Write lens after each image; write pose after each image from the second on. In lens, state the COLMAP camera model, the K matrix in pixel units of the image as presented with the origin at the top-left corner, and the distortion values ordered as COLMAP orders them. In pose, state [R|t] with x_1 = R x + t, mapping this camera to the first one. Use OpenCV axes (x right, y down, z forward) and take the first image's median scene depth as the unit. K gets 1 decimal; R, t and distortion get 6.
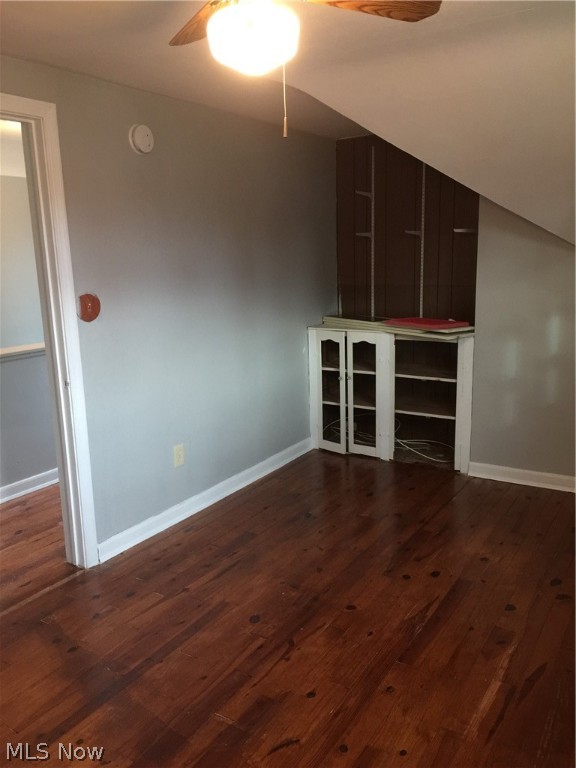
lens RADIAL K [[659.5, 0, 293.3], [0, 659.5, 384.8], [0, 0, 1]] dist [0.081468, -0.096424]
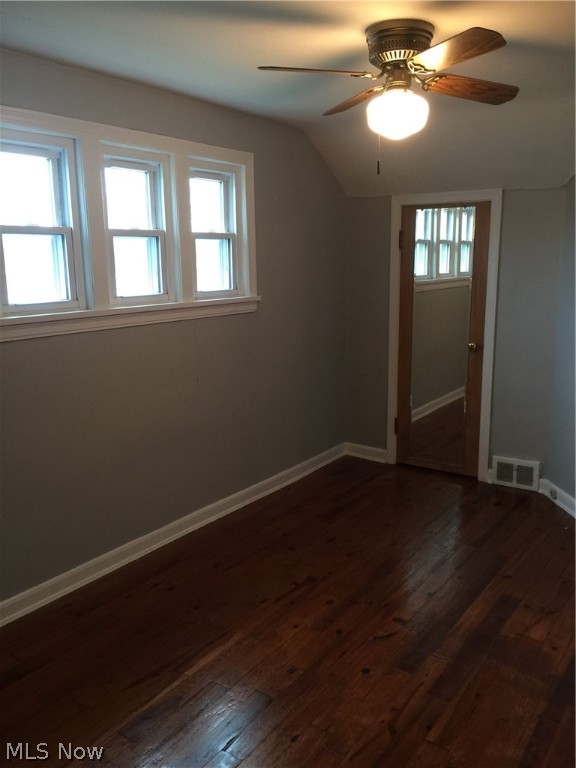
lens RADIAL K [[659.5, 0, 293.3], [0, 659.5, 384.8], [0, 0, 1]] dist [0.081468, -0.096424]
pose [[-0.998208, 0.019251, 0.056650, 0.066186], [0.039692, 0.921540, 0.386249, -0.340188], [-0.044770, 0.387806, -0.920653, 1.646841]]
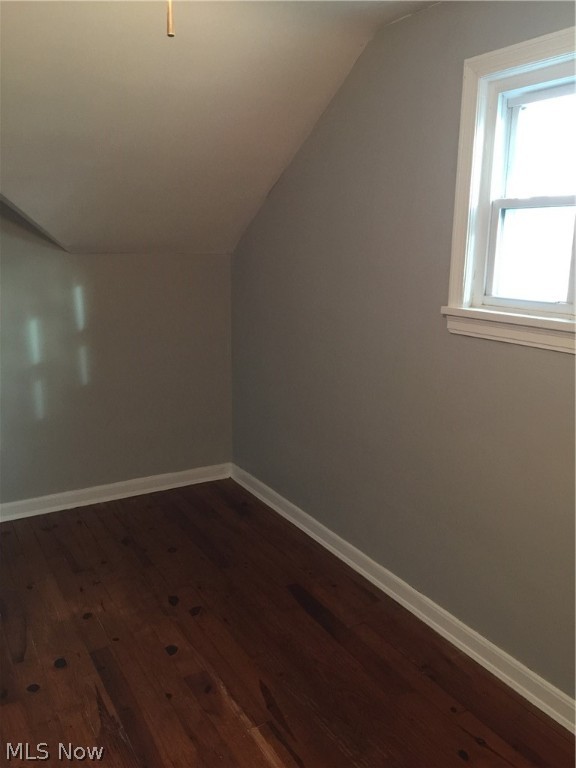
lens RADIAL K [[659.5, 0, 293.3], [0, 659.5, 384.8], [0, 0, 1]] dist [0.081468, -0.096424]
pose [[0.471854, -0.167882, 0.865546, -0.336850], [0.161274, 0.981576, 0.102469, -0.081720], [-0.866801, 0.091239, 0.490236, 0.442286]]
